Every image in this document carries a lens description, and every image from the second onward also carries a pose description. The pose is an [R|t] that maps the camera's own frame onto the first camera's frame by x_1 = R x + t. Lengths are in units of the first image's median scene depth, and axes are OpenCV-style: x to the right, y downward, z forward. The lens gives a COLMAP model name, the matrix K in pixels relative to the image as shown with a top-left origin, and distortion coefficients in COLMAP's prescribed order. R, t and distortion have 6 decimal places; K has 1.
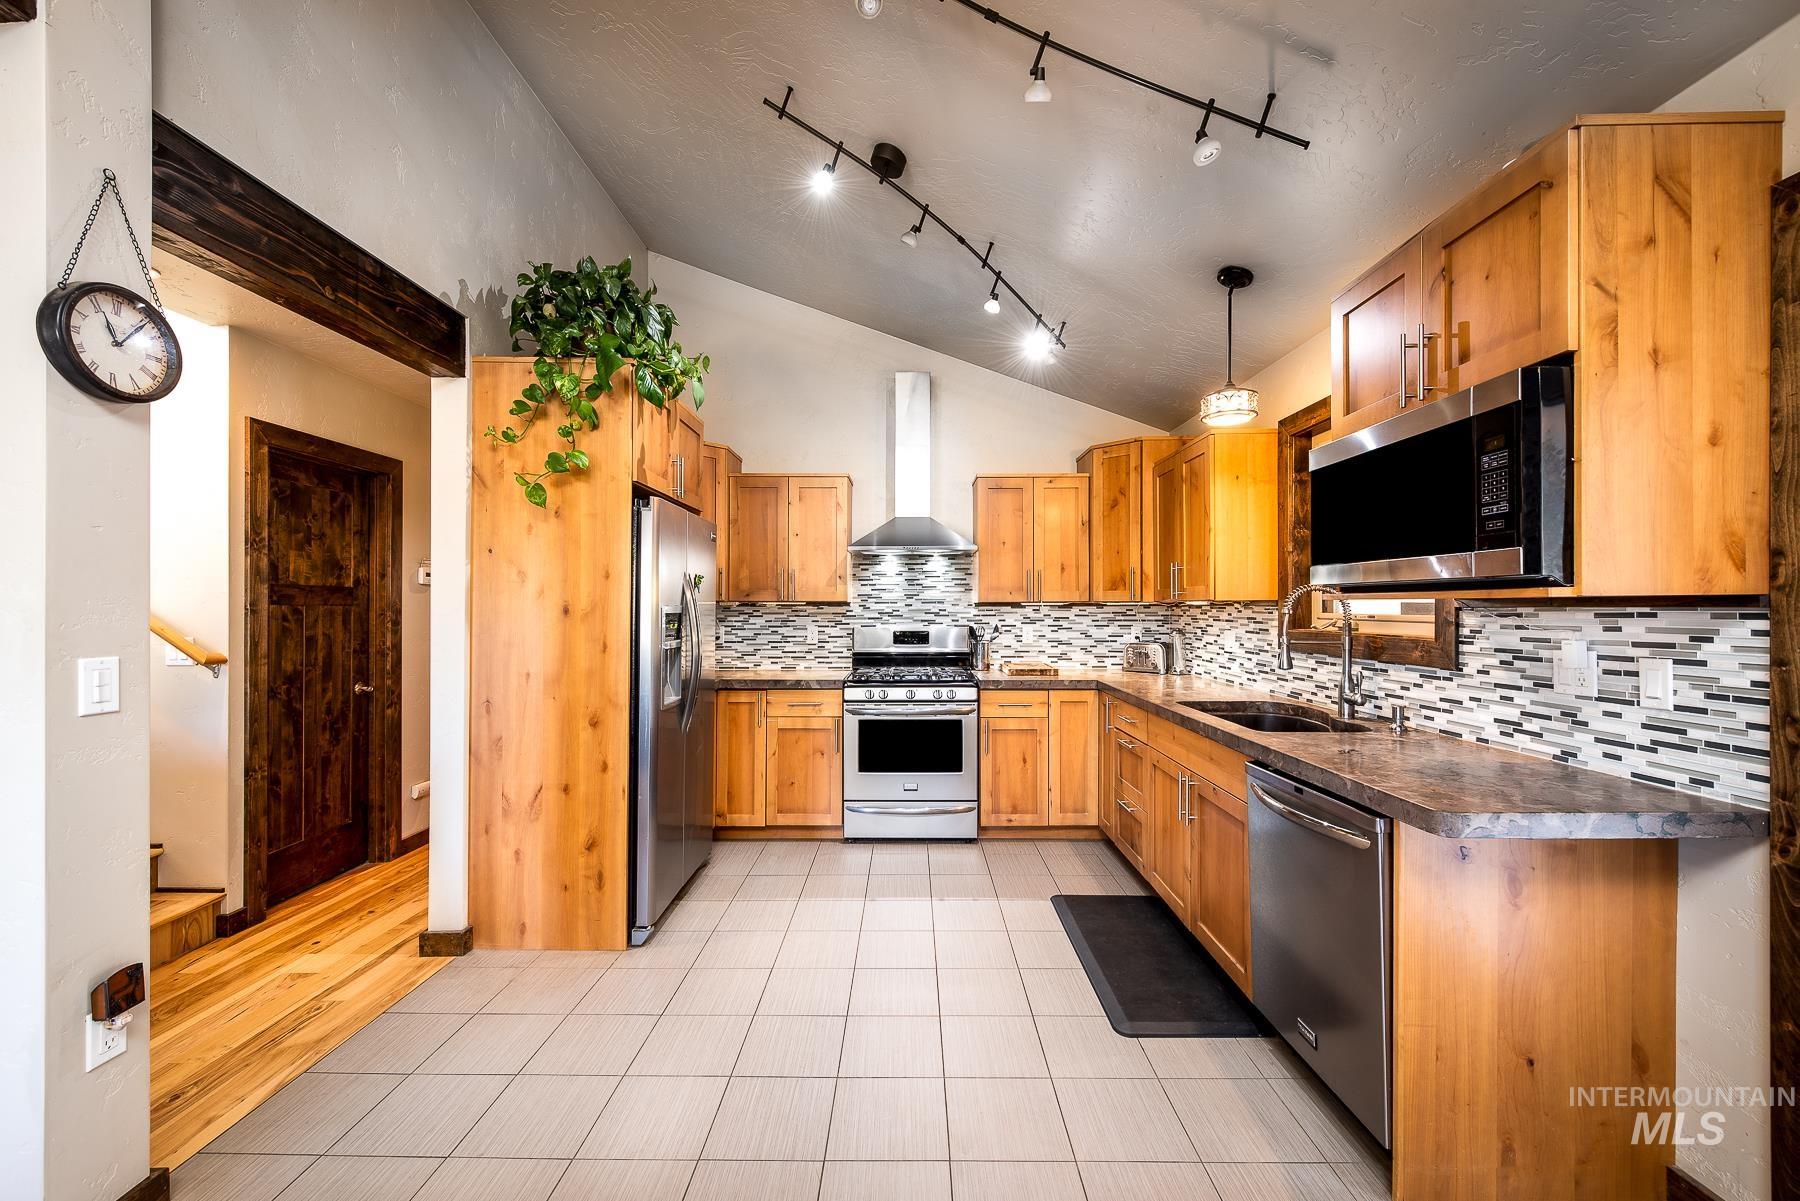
lens RADIAL K [[715.9, 0, 910.3], [0, 715.9, 604.4], [0, 0, 1]] dist [0.003487, -0.000962]
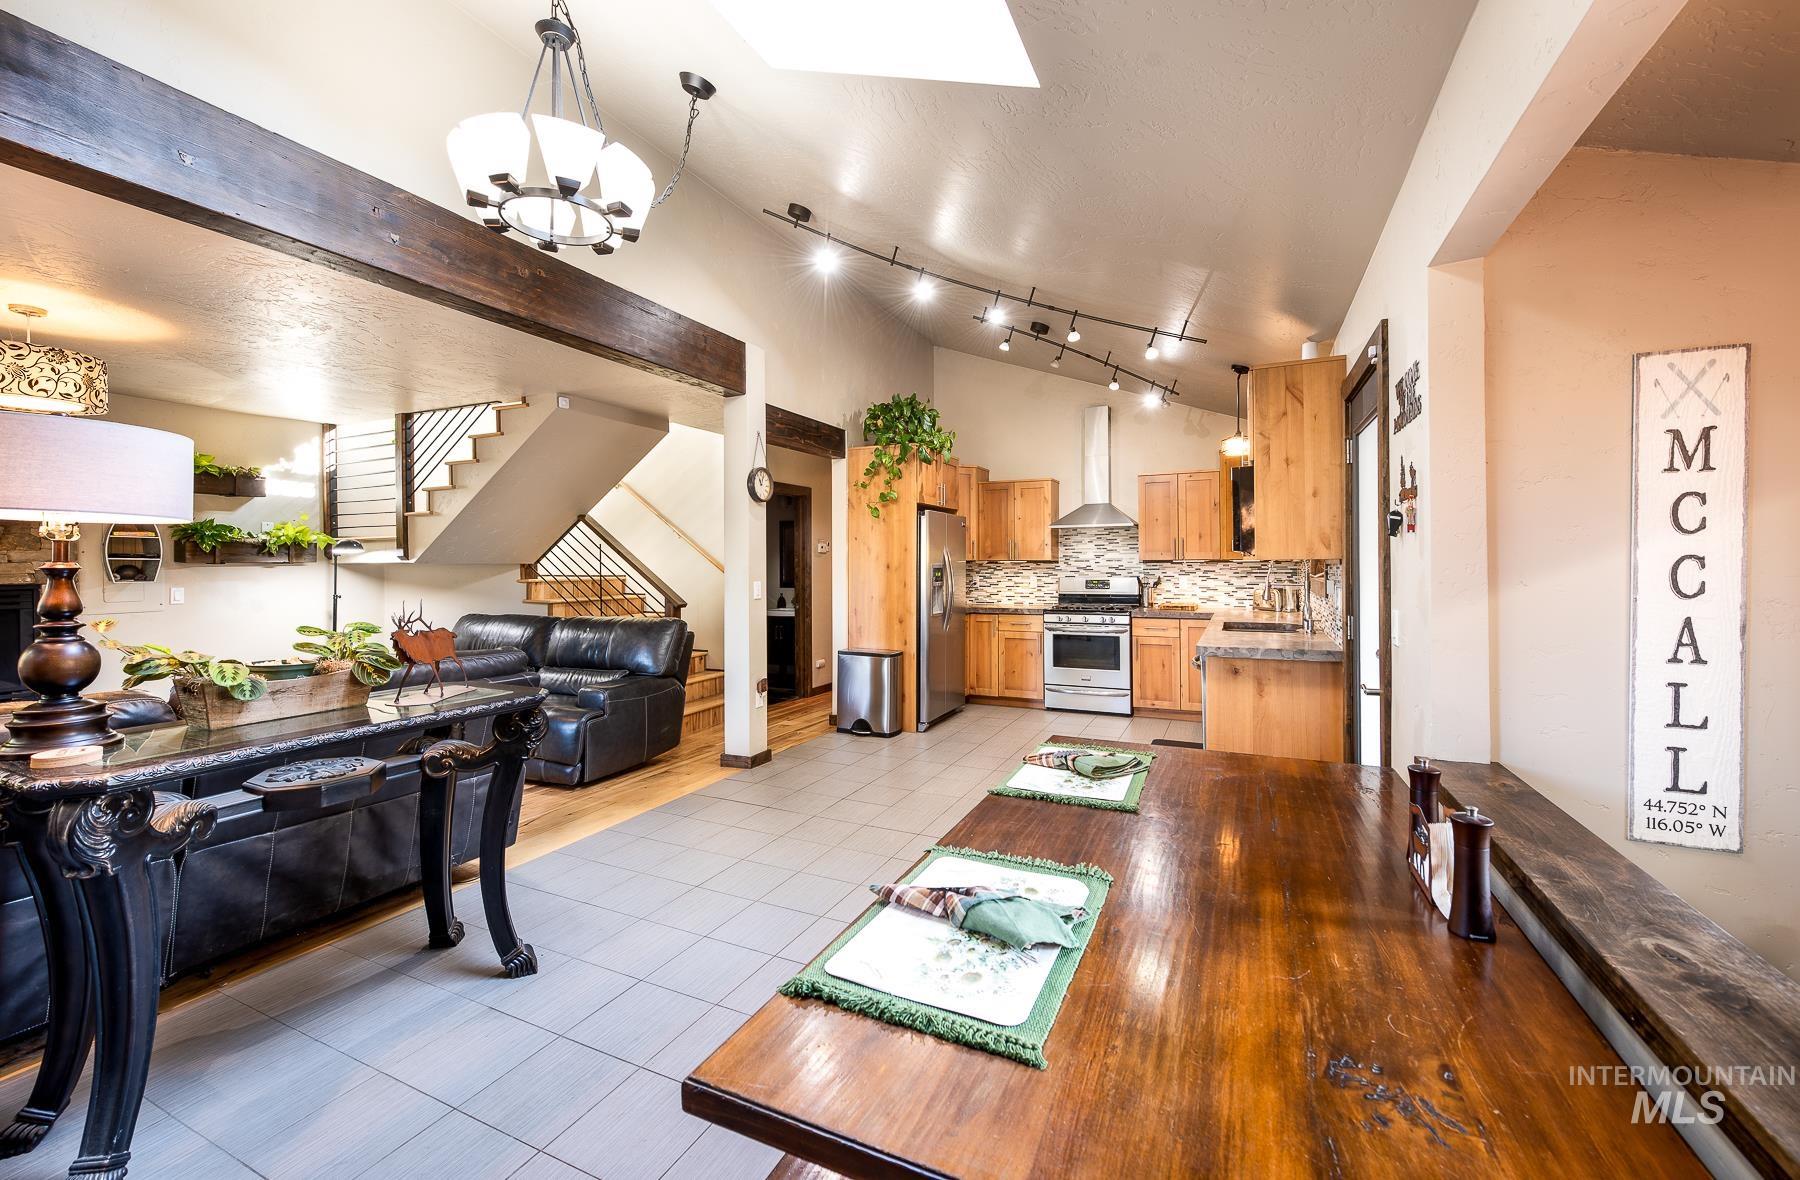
lens RADIAL K [[707.0, 0, 899.7], [0, 707.0, 573.4], [0, 0, 1]] dist [-0.000792, 0.000063]
pose [[0.904431, 0.002114, -0.426614, 0.295305], [0.006034, 0.999824, 0.017748, -0.005500], [0.426576, -0.018626, 0.904260, -0.584137]]
